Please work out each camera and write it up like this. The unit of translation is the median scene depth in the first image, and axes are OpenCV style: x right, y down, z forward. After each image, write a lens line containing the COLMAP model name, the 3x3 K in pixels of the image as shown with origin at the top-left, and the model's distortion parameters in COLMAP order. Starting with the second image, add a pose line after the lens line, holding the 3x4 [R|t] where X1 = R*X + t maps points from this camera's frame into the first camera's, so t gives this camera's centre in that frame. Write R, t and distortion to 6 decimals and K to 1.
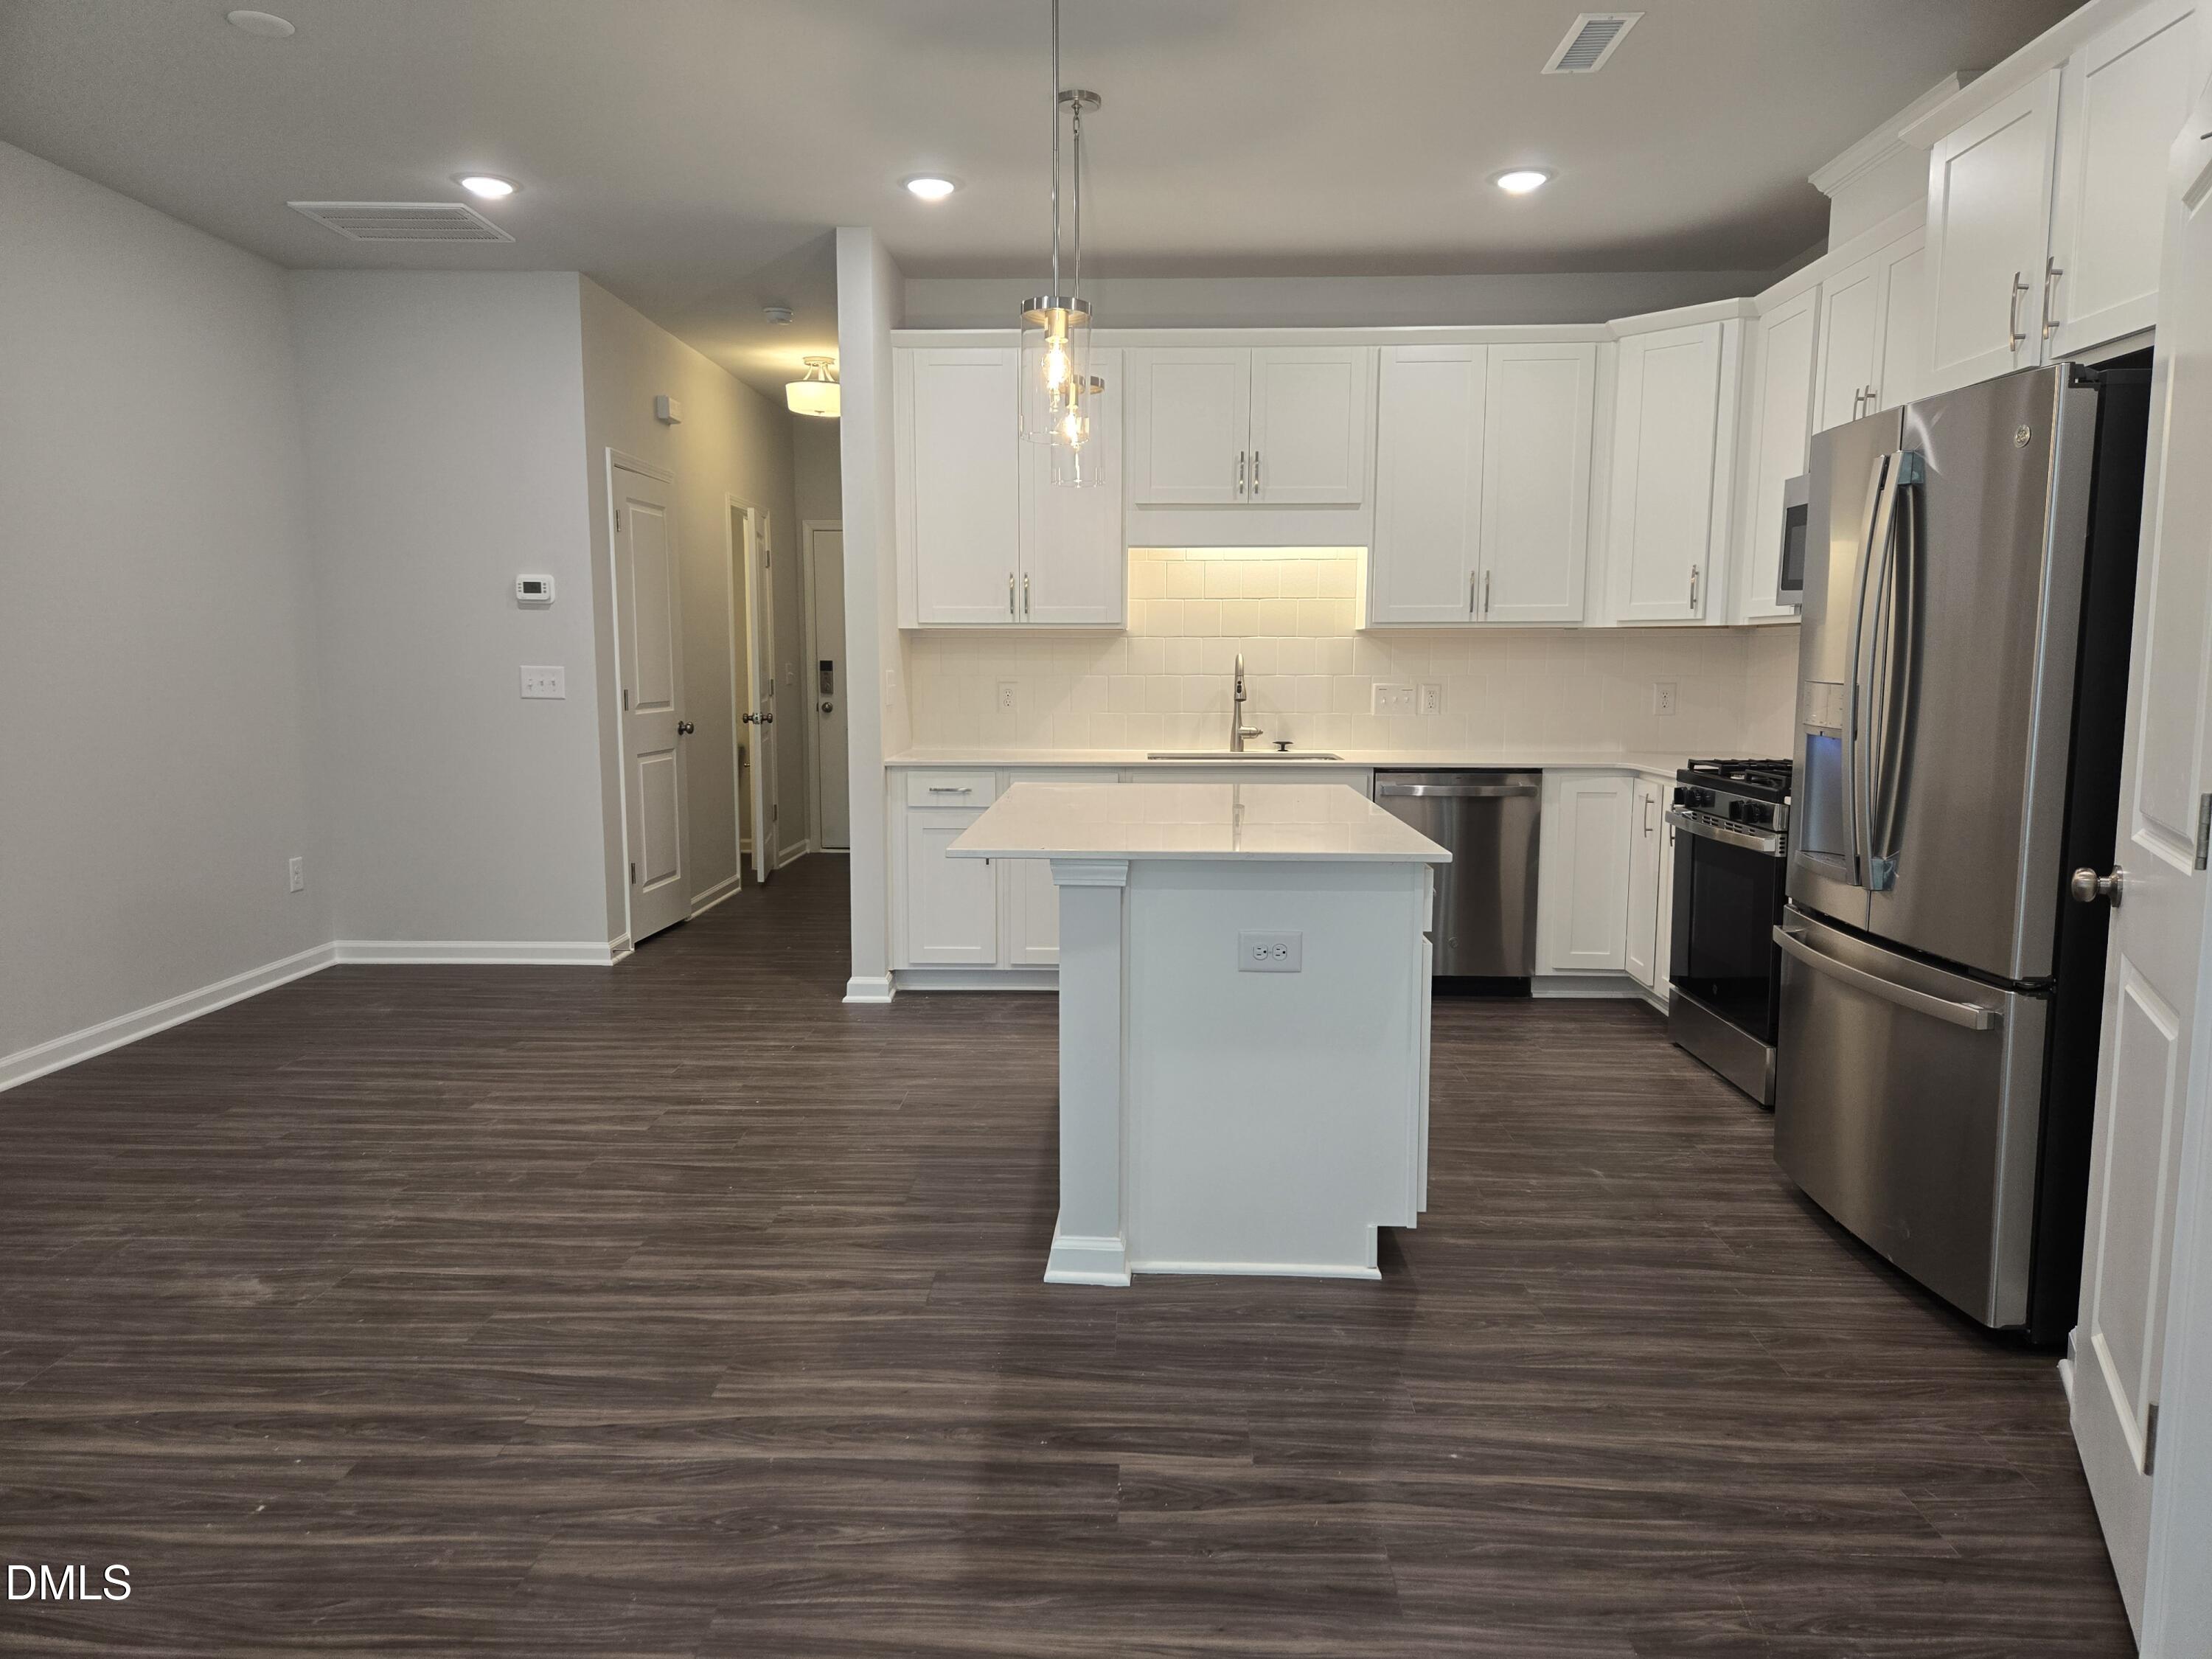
lens RADIAL K [[1505.8, 0, 1103.2], [0, 1505.8, 826.1], [0, 0, 1]] dist [0.022840, -0.000750]
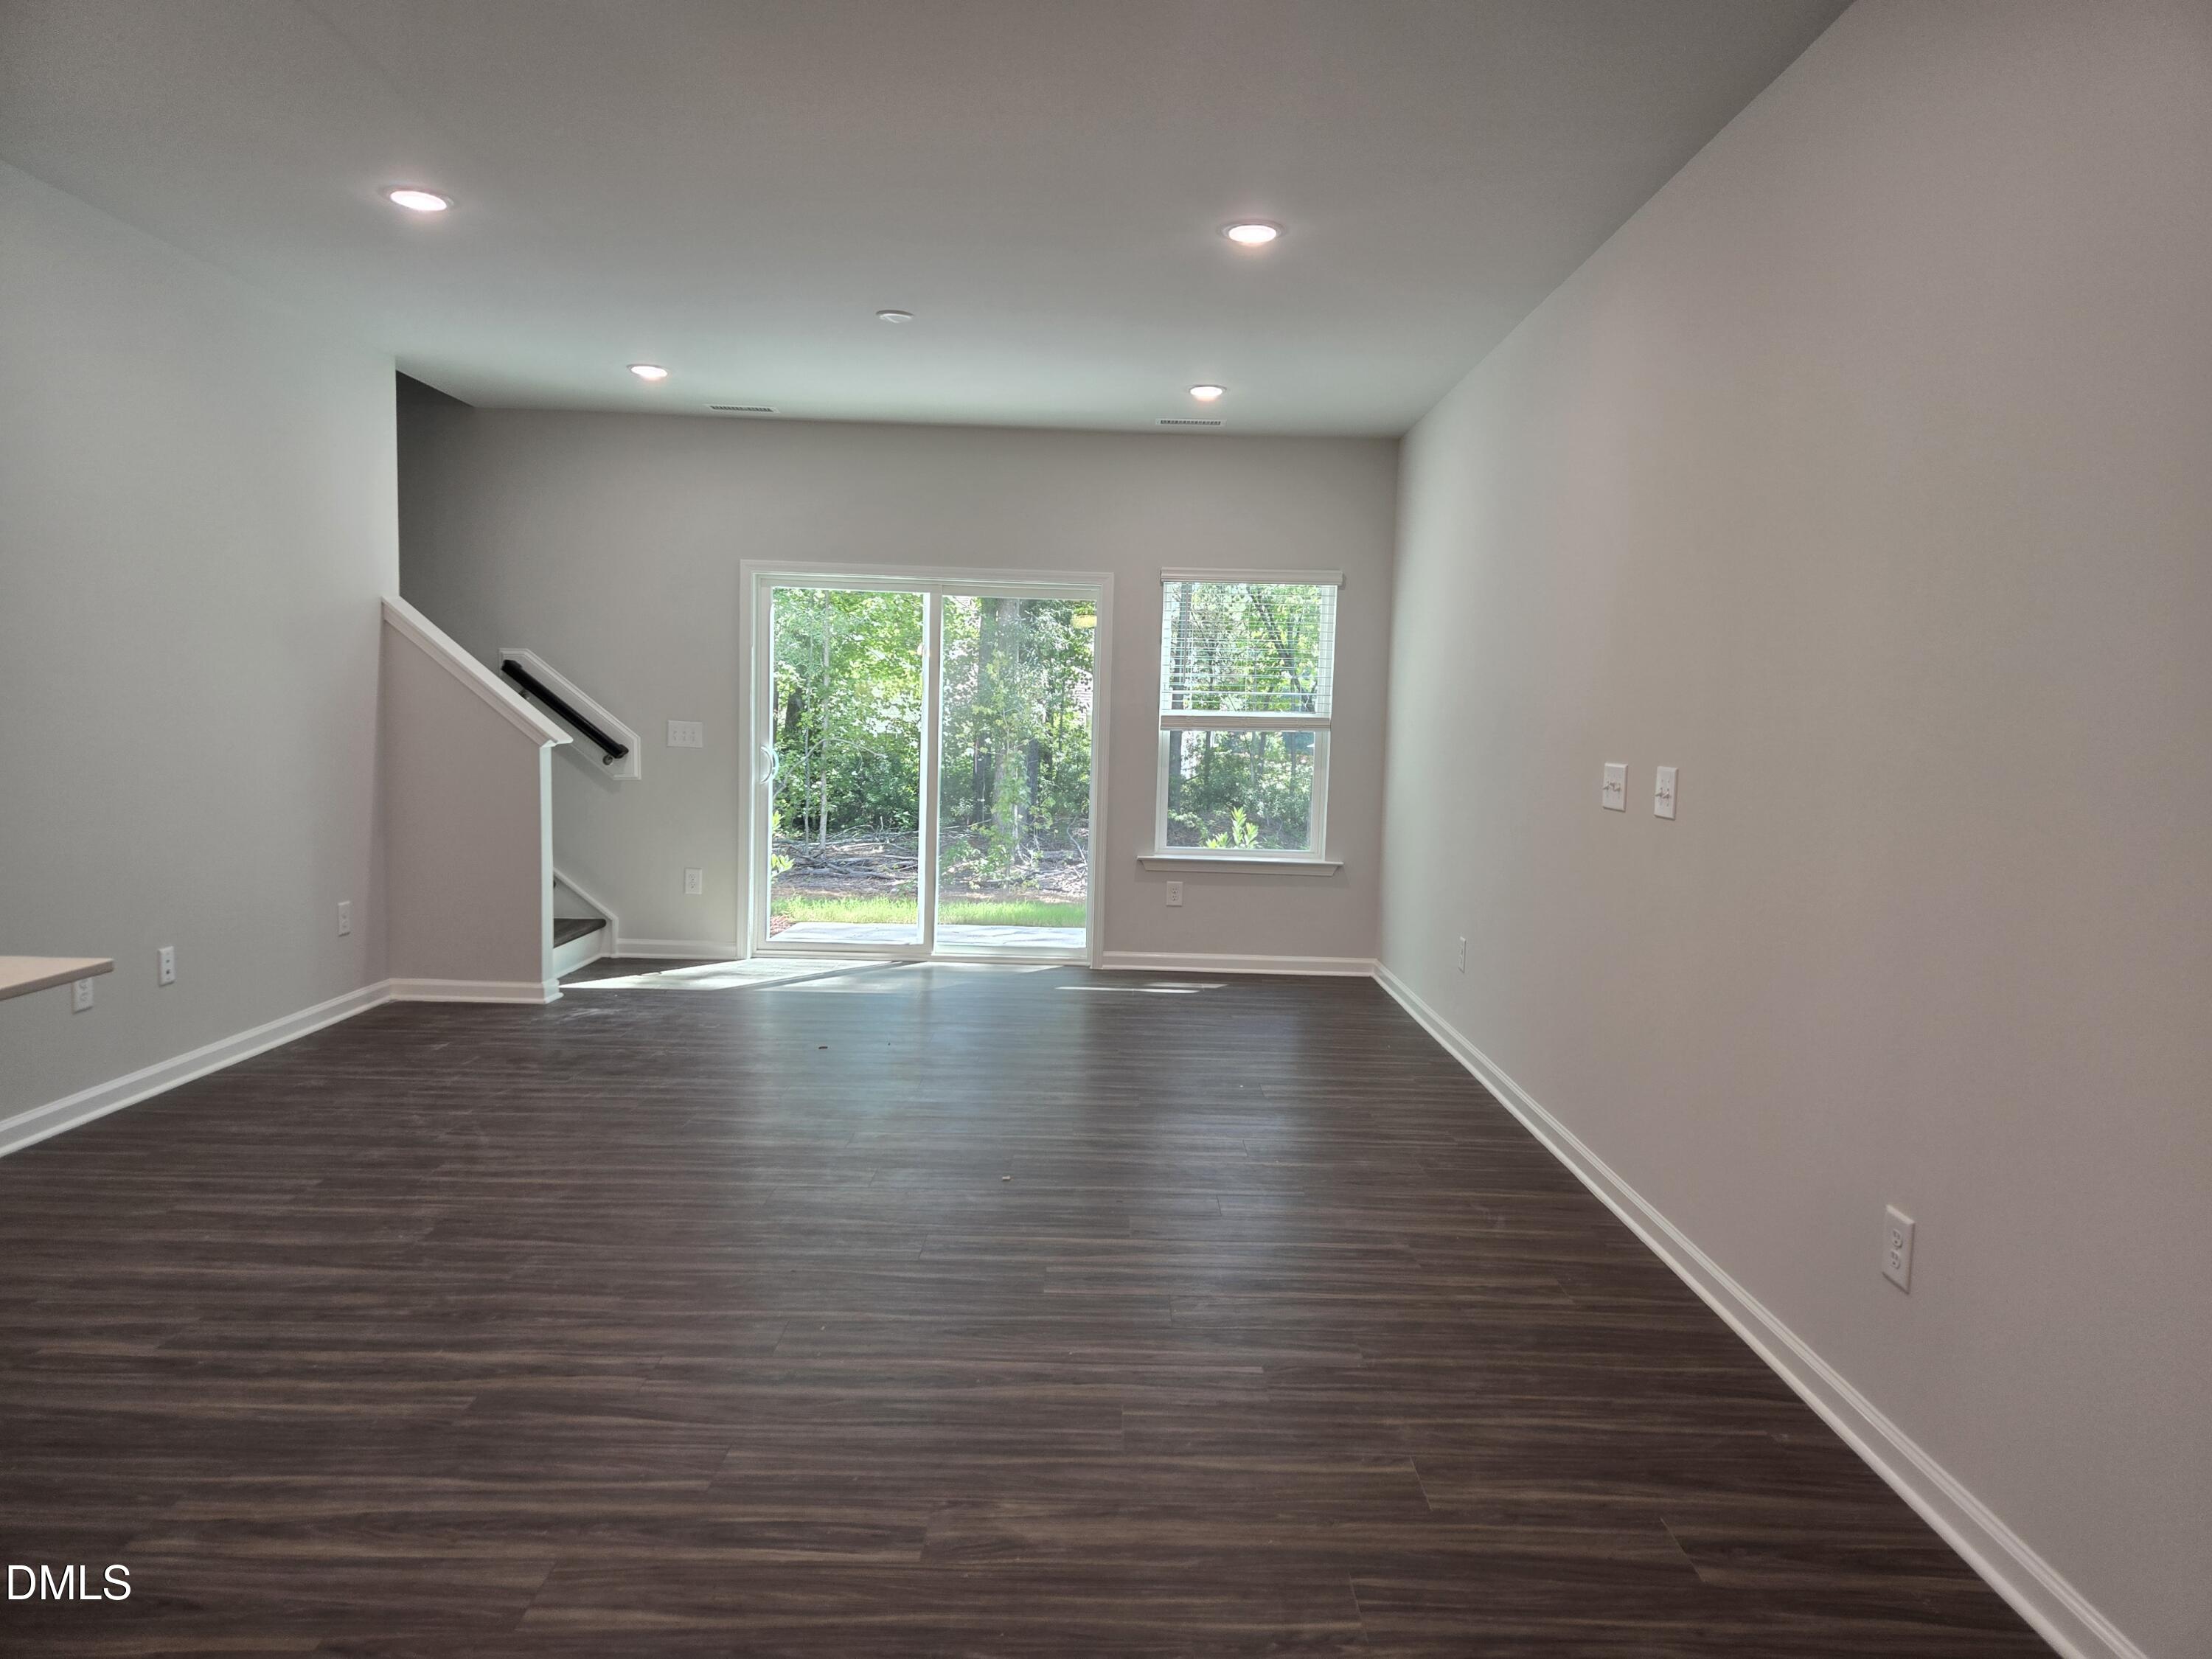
lens RADIAL K [[1505.8, 0, 1107.9], [0, 1505.8, 830.2], [0, 0, 1]] dist [0.022840, -0.000750]
pose [[-0.999053, -0.028074, -0.033249, -0.629728], [-0.034248, 0.978630, 0.202755, -0.241366], [0.026846, 0.203702, -0.978665, 1.892345]]
